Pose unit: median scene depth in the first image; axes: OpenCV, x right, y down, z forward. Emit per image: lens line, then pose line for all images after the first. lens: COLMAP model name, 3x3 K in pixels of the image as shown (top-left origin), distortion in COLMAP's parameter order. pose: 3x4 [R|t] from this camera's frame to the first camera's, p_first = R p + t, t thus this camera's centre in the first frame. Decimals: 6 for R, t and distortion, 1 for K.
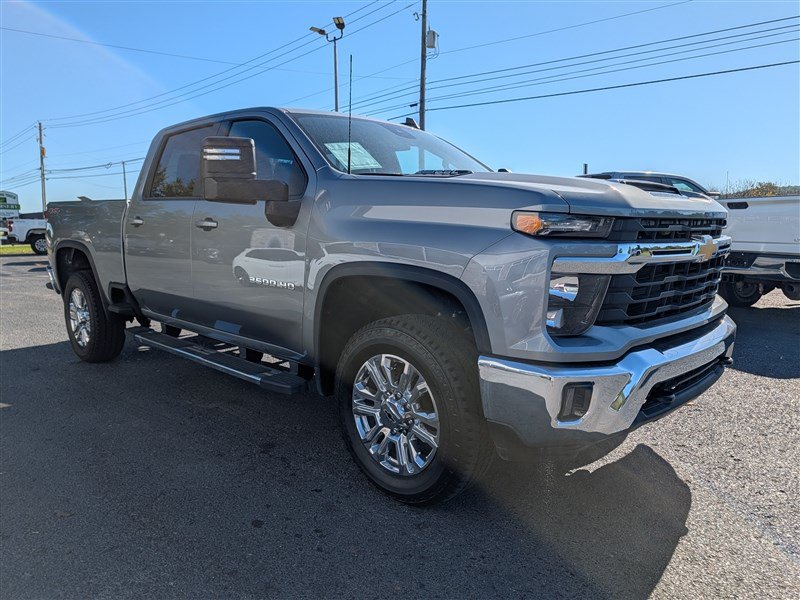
lens RADIAL K [[599.5, 0, 400.4], [0, 599.5, 292.5], [0, 0, 1]] dist [0.058116, -0.056986]
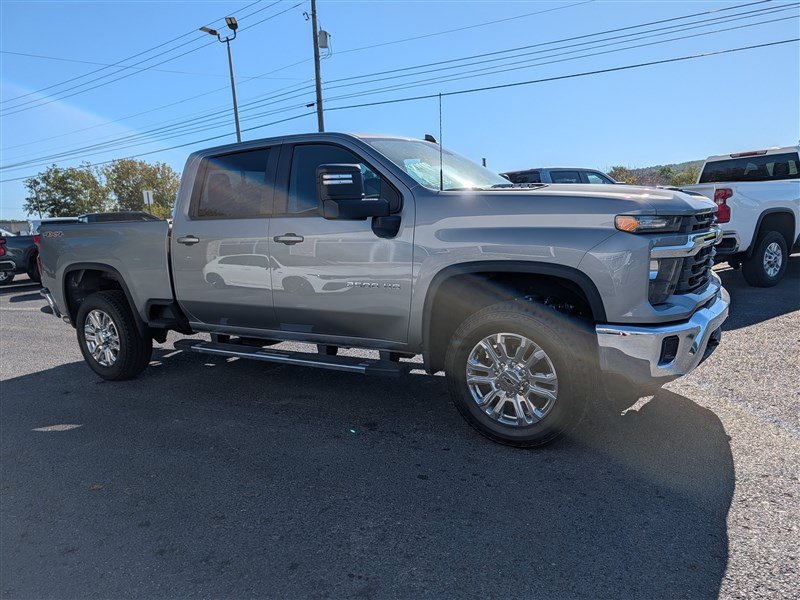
lens RADIAL K [[599.5, 0, 414.2], [0, 599.5, 292.3], [0, 0, 1]] dist [0.058116, -0.056986]
pose [[0.977624, -0.080641, 0.194287, -0.412391], [0.079623, 0.996740, 0.013053, -0.012740], [-0.194706, 0.002709, 0.980858, -0.191028]]
